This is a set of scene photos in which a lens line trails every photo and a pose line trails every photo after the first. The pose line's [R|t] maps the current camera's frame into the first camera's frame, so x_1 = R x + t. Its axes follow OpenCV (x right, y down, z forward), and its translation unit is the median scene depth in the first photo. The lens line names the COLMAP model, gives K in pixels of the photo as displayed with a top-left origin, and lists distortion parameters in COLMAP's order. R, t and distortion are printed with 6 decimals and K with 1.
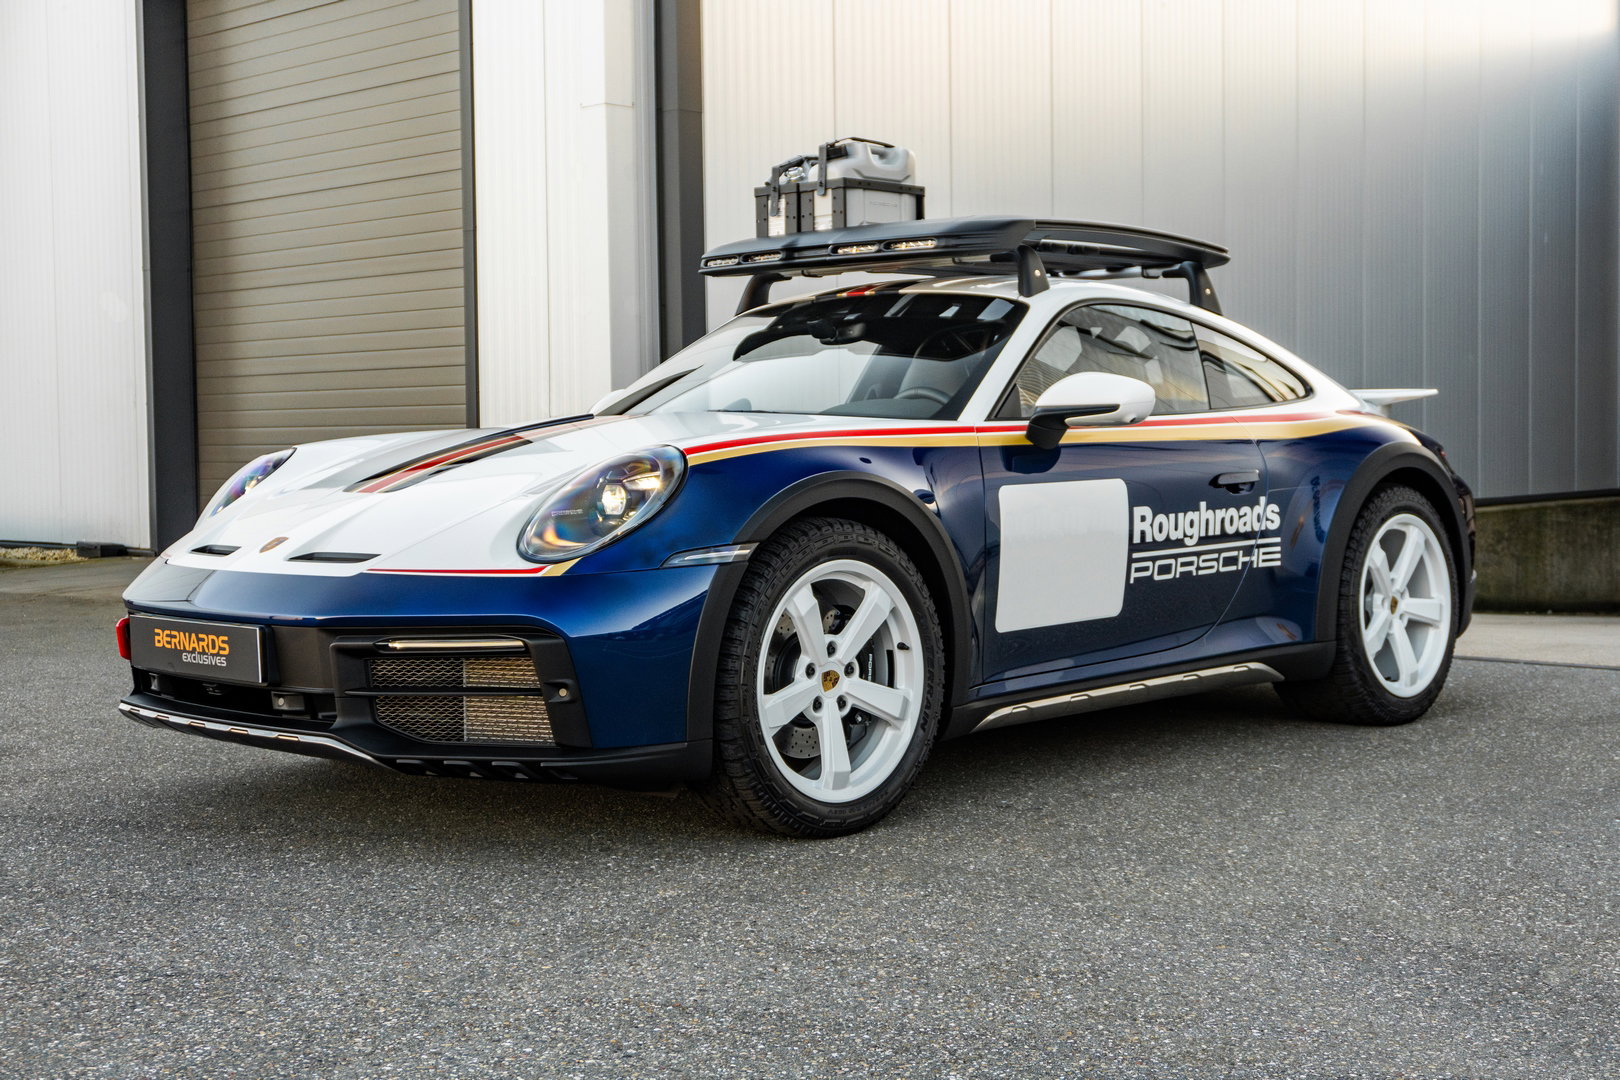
lens RADIAL K [[2100.8, 0, 810.0], [0, 2100.8, 540.0], [0, 0, 1]] dist [0.003106, -0.028011]
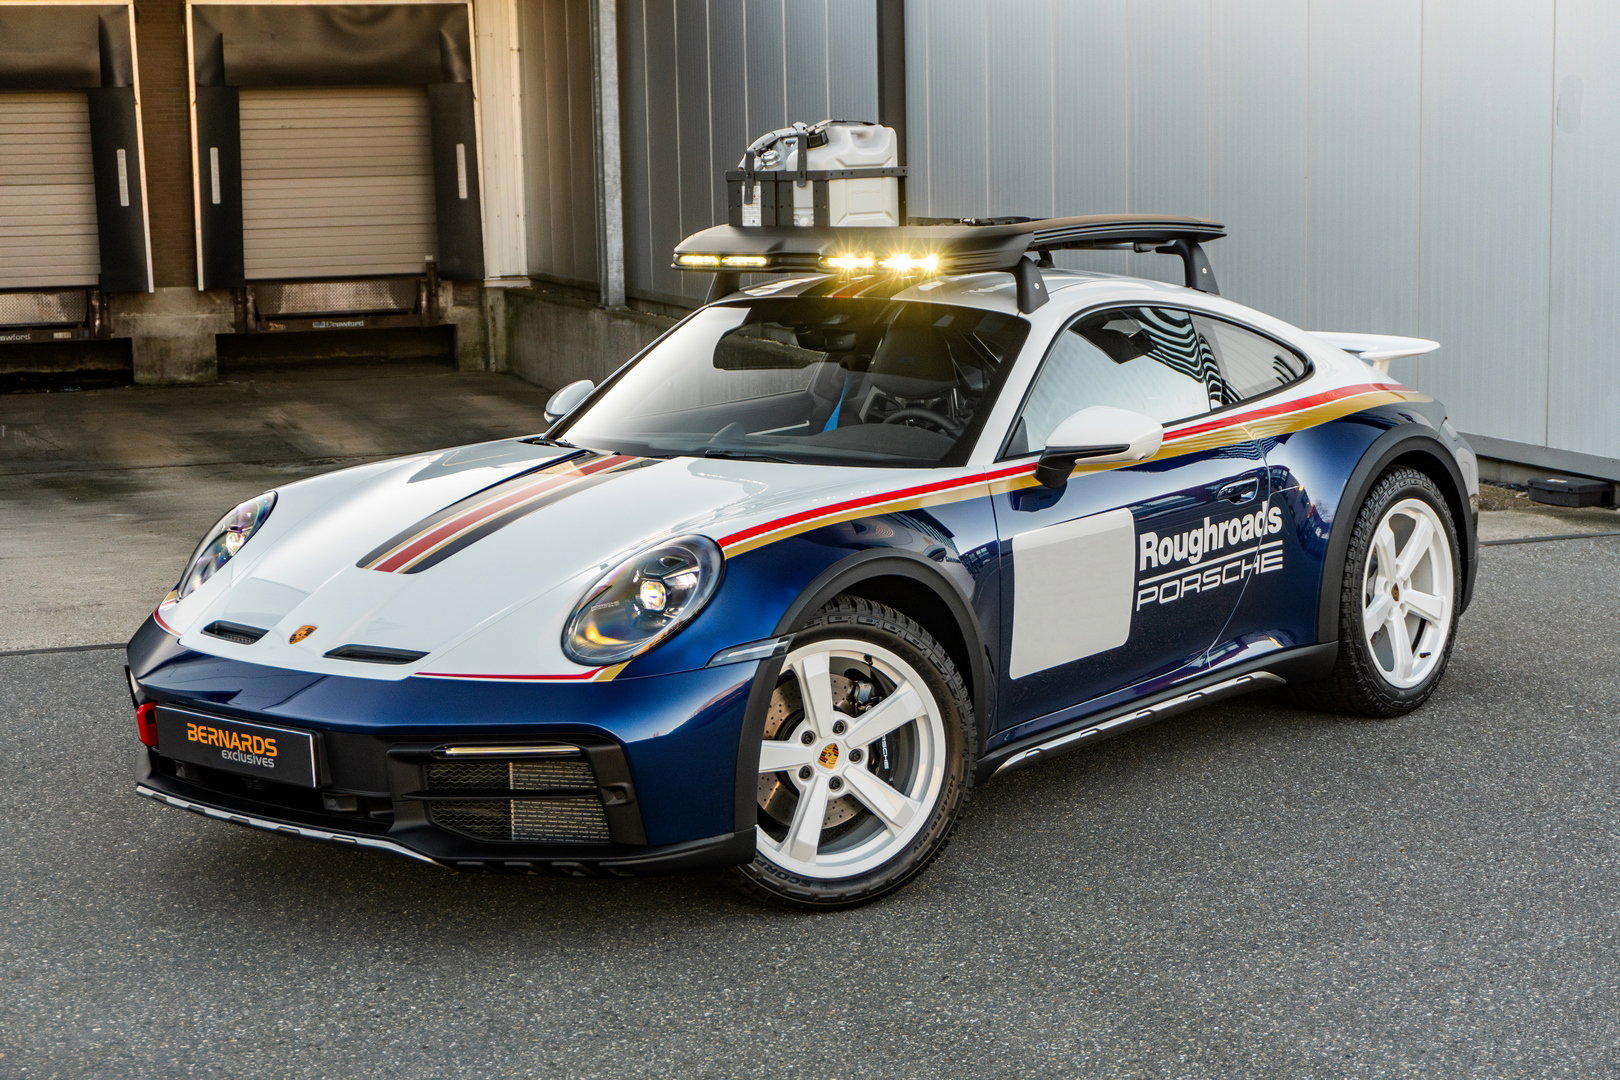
lens RADIAL K [[2685.7, 0, 810.0], [0, 2685.7, 540.0], [0, 0, 1]] dist [0.004037, 0.068651]
pose [[0.997572, -0.024662, 0.065130, -0.079486], [0.018262, 0.995107, 0.097096, -0.133747], [-0.067206, -0.095671, 0.993142, -0.231885]]
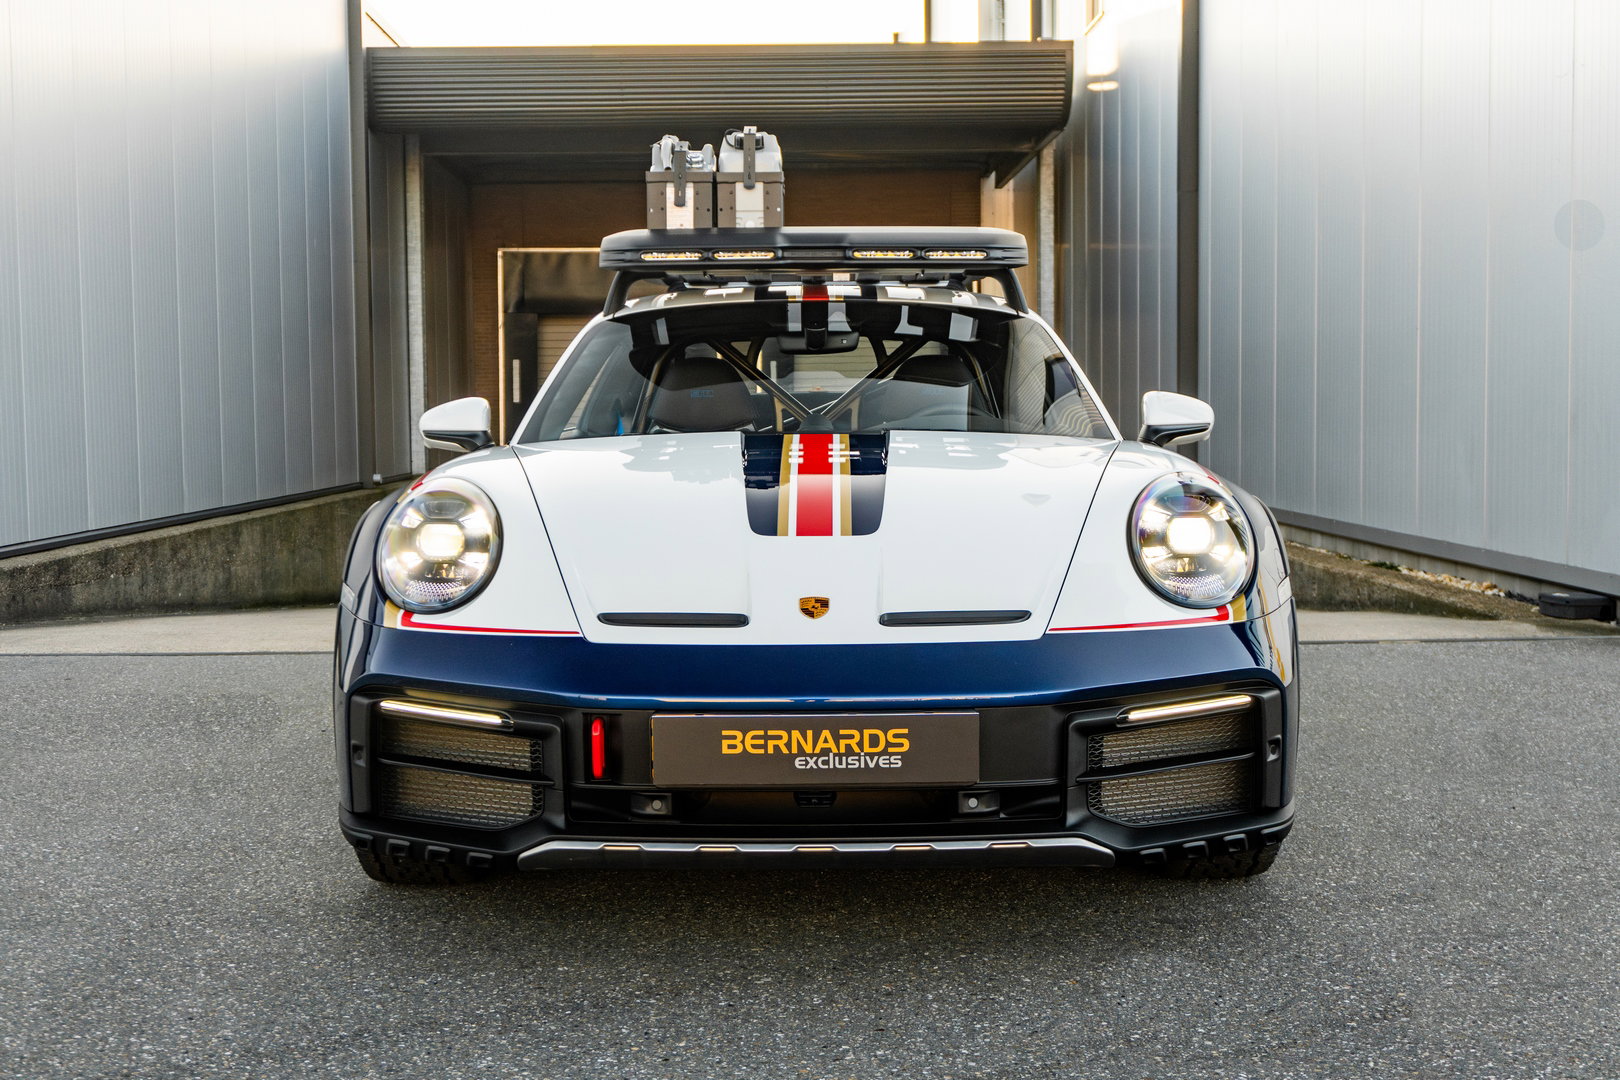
lens RADIAL K [[2052.6, 0, 810.0], [0, 2052.6, 540.0], [0, 0, 1]] dist [0.006159, 0.007632]
pose [[0.722873, -0.040378, 0.689800, -0.644607], [0.036458, 0.999129, 0.020280, -0.031636], [-0.690018, 0.010489, 0.723716, 0.370626]]
